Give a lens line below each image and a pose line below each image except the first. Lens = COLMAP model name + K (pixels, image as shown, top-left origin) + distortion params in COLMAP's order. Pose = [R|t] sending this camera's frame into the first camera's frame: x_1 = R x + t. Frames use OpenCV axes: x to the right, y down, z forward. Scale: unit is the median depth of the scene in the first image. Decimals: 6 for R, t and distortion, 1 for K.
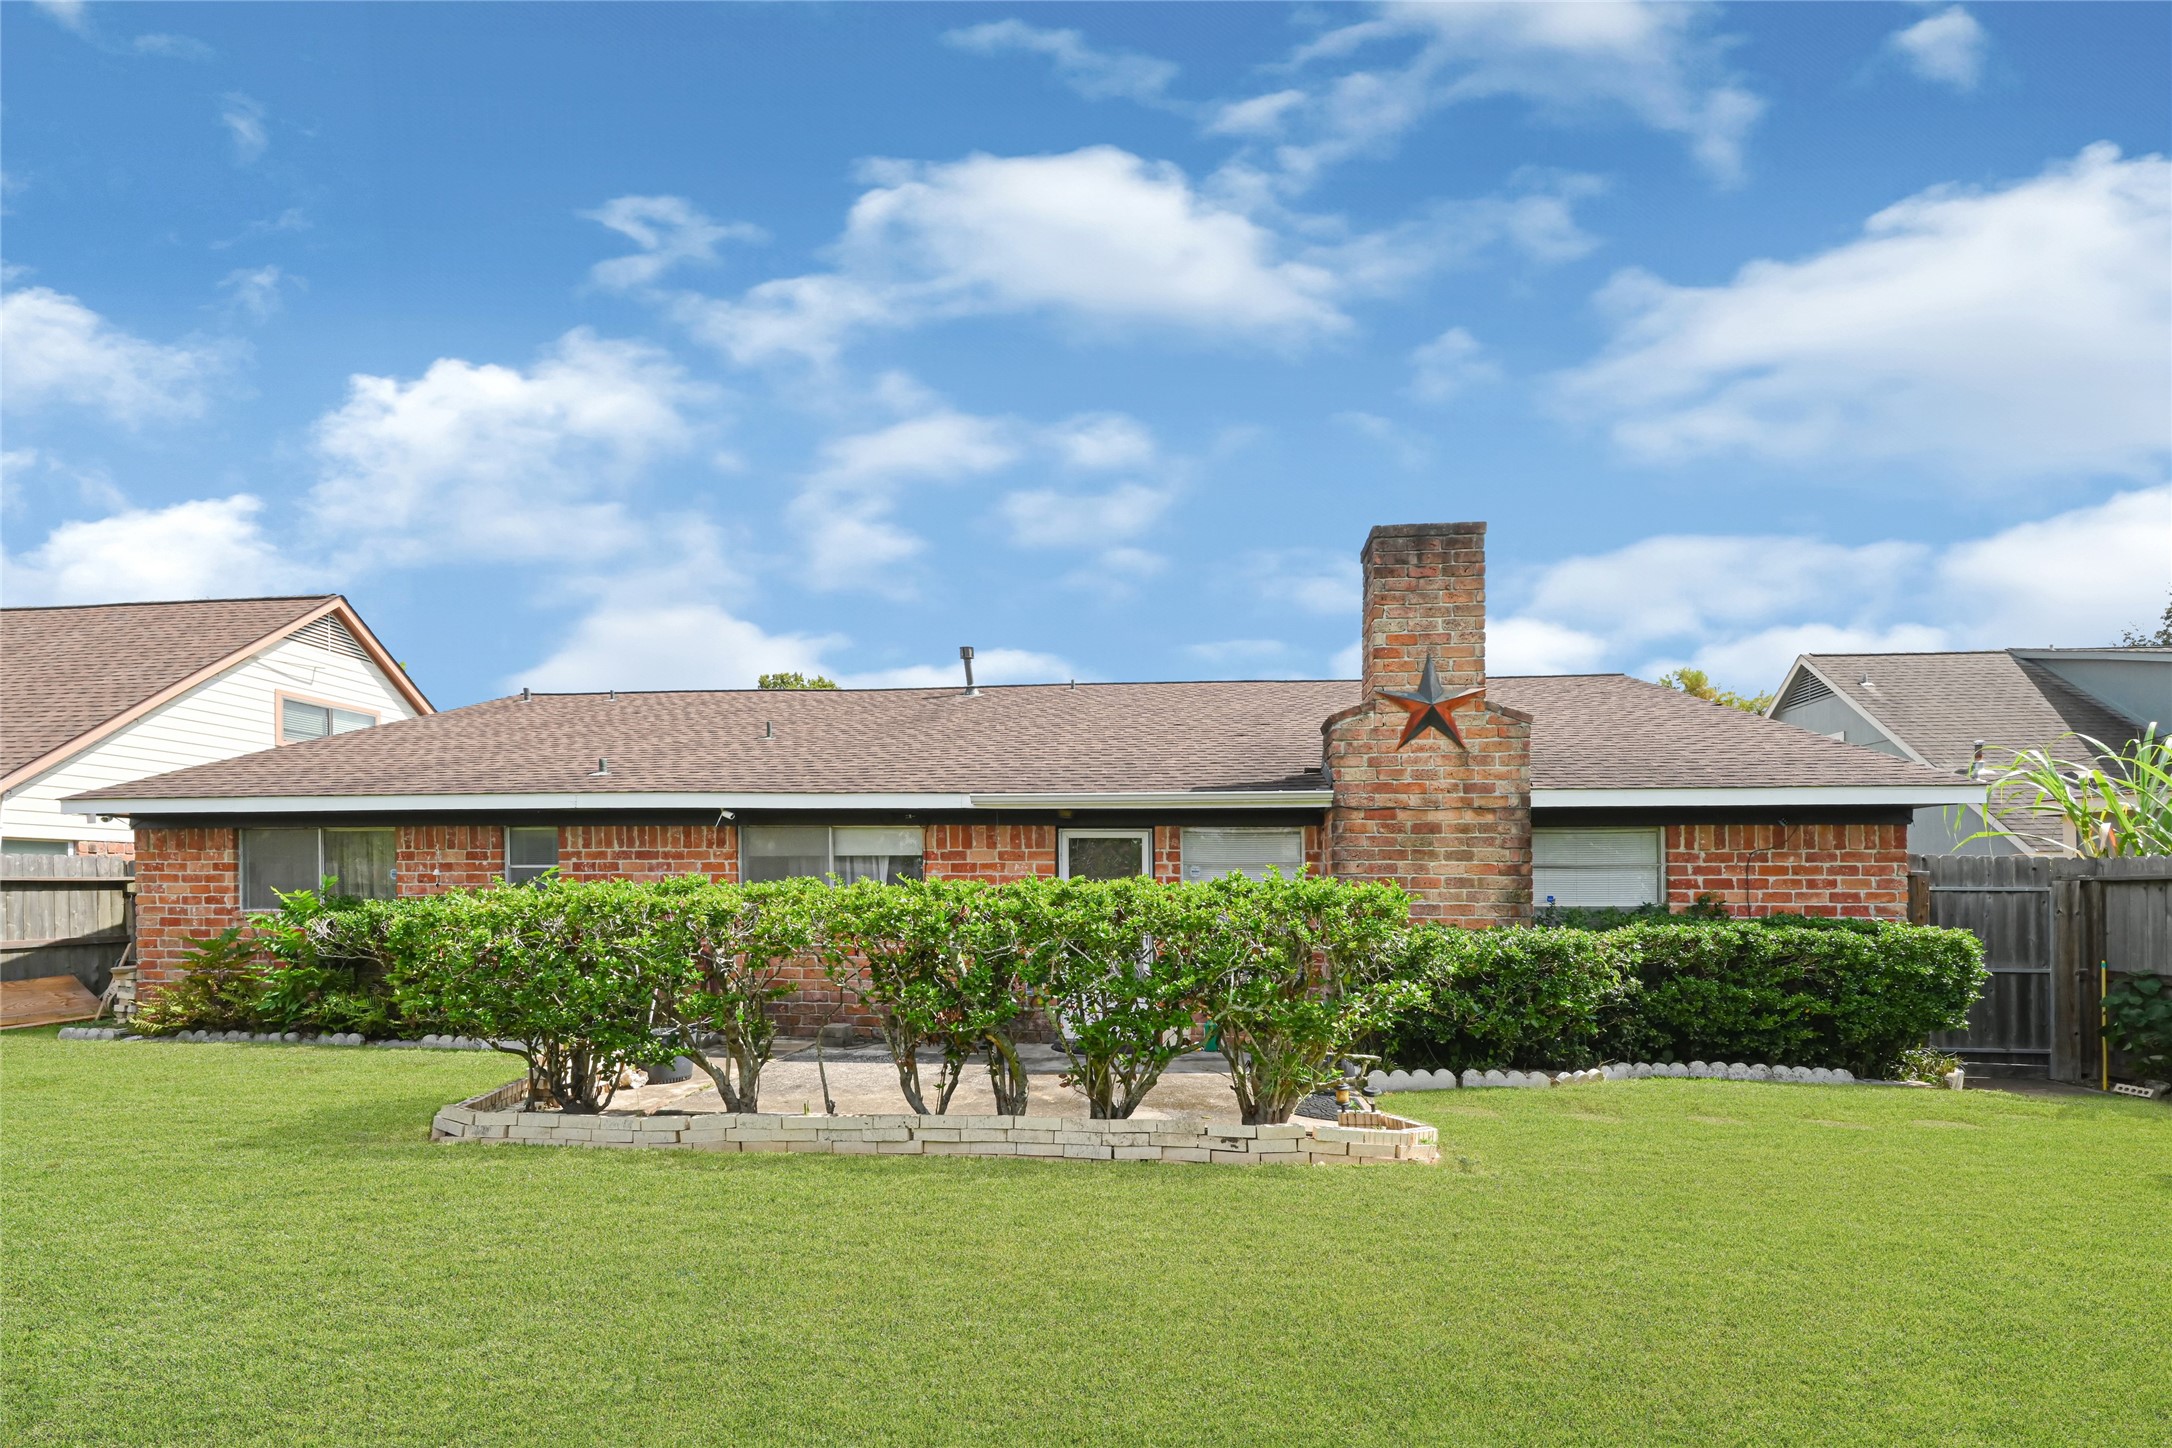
lens RADIAL K [[919.5, 0, 1086.1], [0, 919.5, 895.9], [0, 0, 1]] dist [-0.002497, -0.000197]
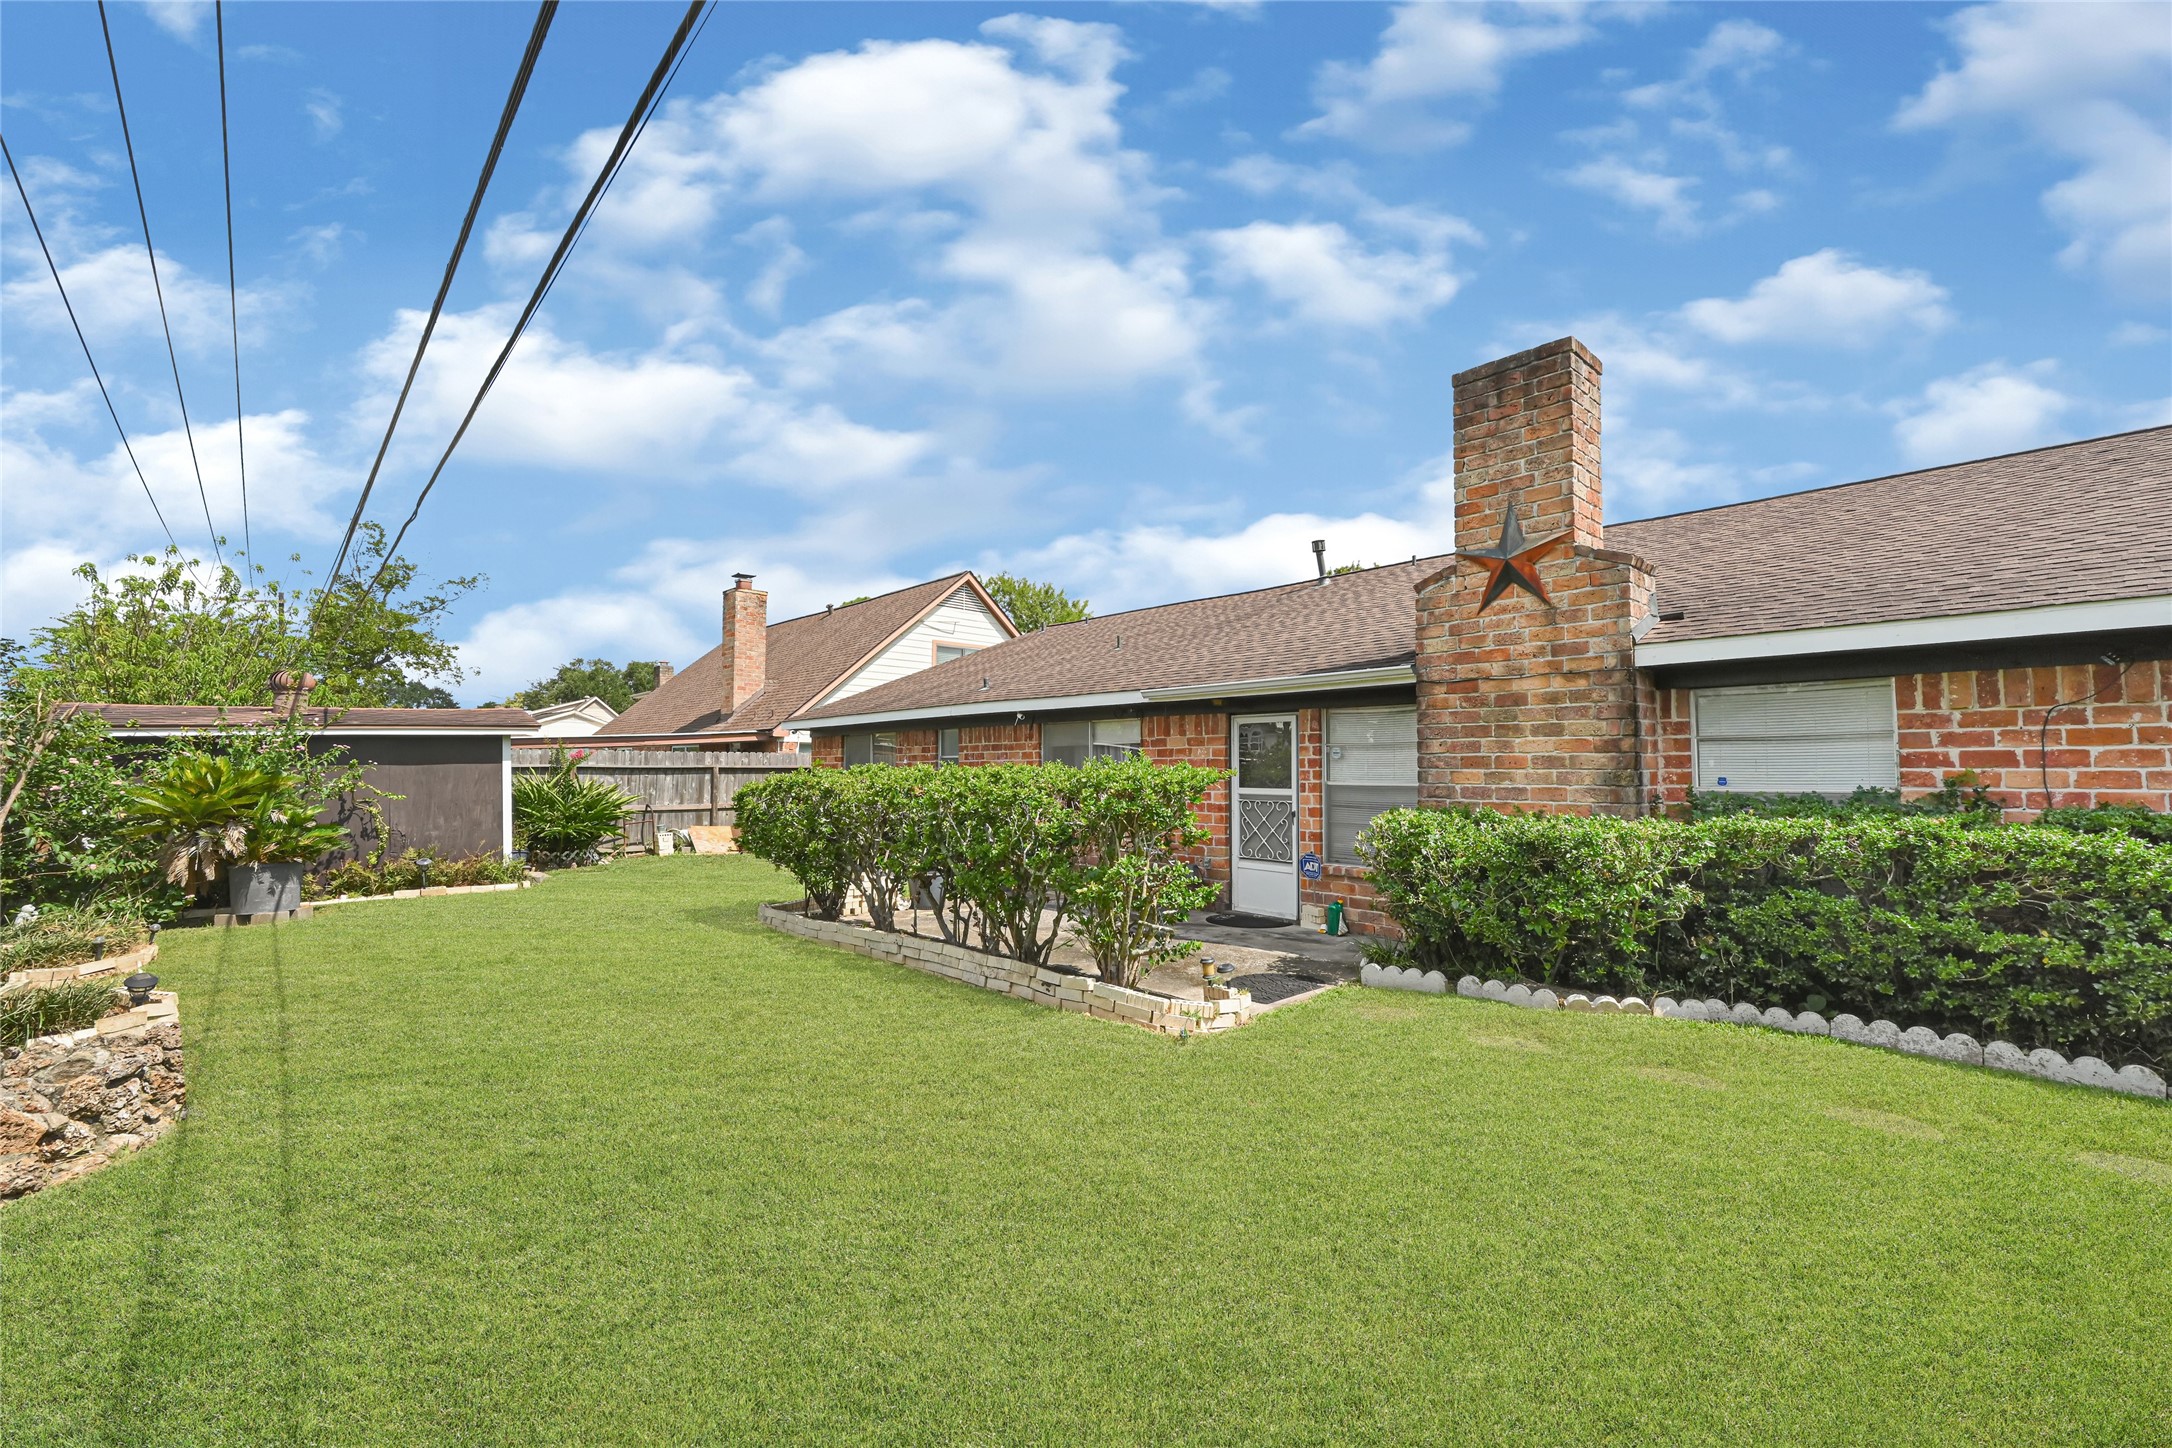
lens RADIAL K [[909.1, 0, 1088.5], [0, 909.1, 731.5], [0, 0, 1]] dist [0.000328, 0.000310]
pose [[0.759768, -0.033339, -0.649339, 0.624179], [0.001520, 0.998773, -0.049501, -0.001509], [0.650193, 0.036622, 0.758886, 0.085215]]
